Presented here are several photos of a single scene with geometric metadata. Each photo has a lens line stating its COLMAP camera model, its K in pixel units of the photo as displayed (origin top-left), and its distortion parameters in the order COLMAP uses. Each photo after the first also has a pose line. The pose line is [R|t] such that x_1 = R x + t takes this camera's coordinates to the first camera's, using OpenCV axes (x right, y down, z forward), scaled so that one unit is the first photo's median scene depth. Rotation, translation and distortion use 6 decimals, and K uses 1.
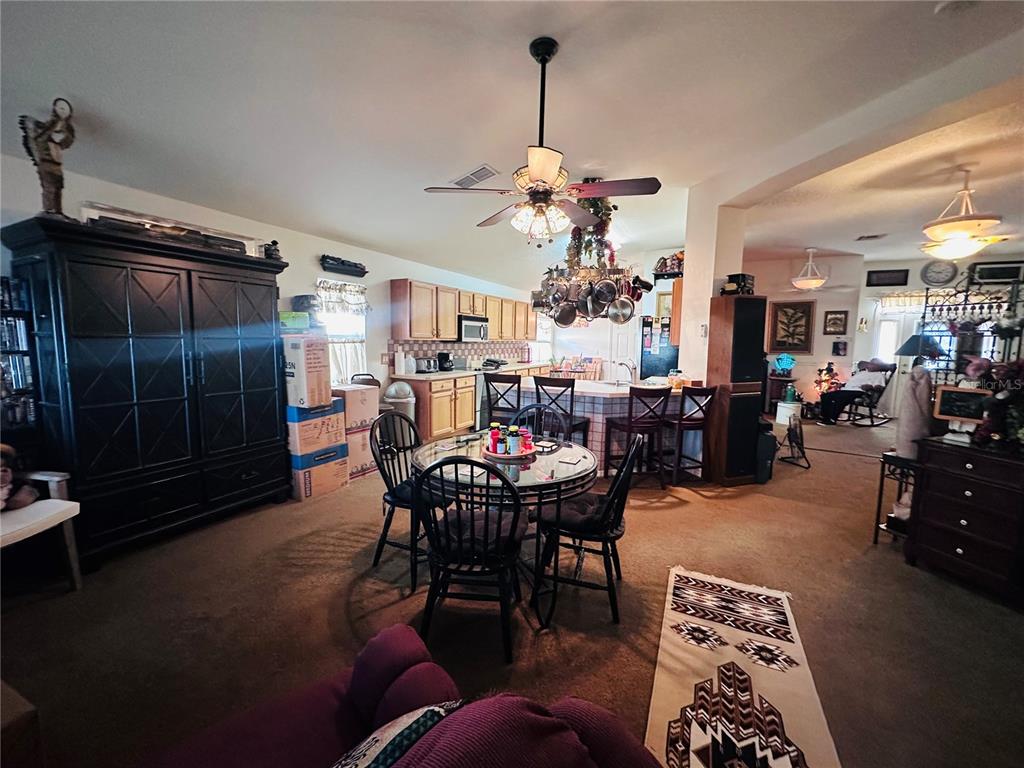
lens RADIAL K [[408.9, 0, 513.1], [0, 408.9, 380.6], [0, 0, 1]] dist [0.000061, 0.000012]
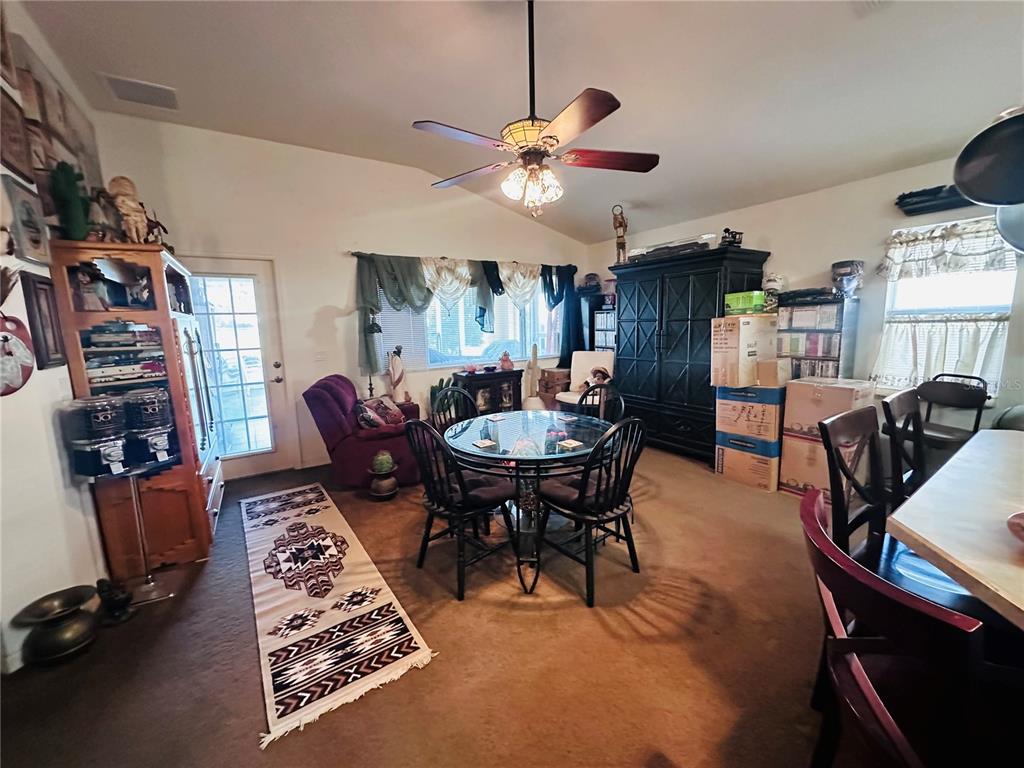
lens RADIAL K [[408.9, 0, 513.1], [0, 408.9, 380.6], [0, 0, 1]] dist [0.000061, 0.000012]
pose [[-0.495620, 0.119577, -0.860268, 1.023388], [-0.071486, 0.981500, 0.177613, -0.150499], [0.865592, 0.149526, -0.477903, 1.647627]]
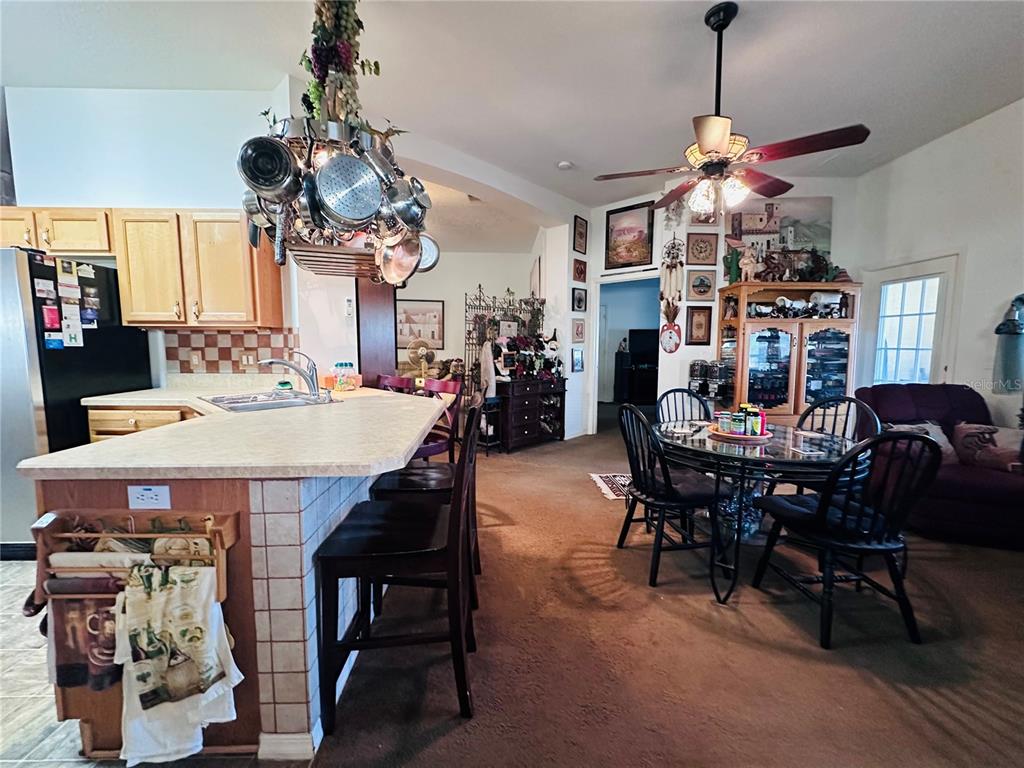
lens RADIAL K [[408.9, 0, 513.1], [0, 408.9, 380.6], [0, 0, 1]] dist [0.000061, 0.000012]
pose [[-0.487215, -0.102538, 0.867241, -0.659864], [0.076065, 0.984325, 0.159115, -0.172567], [-0.869963, 0.143490, -0.471779, 2.191802]]
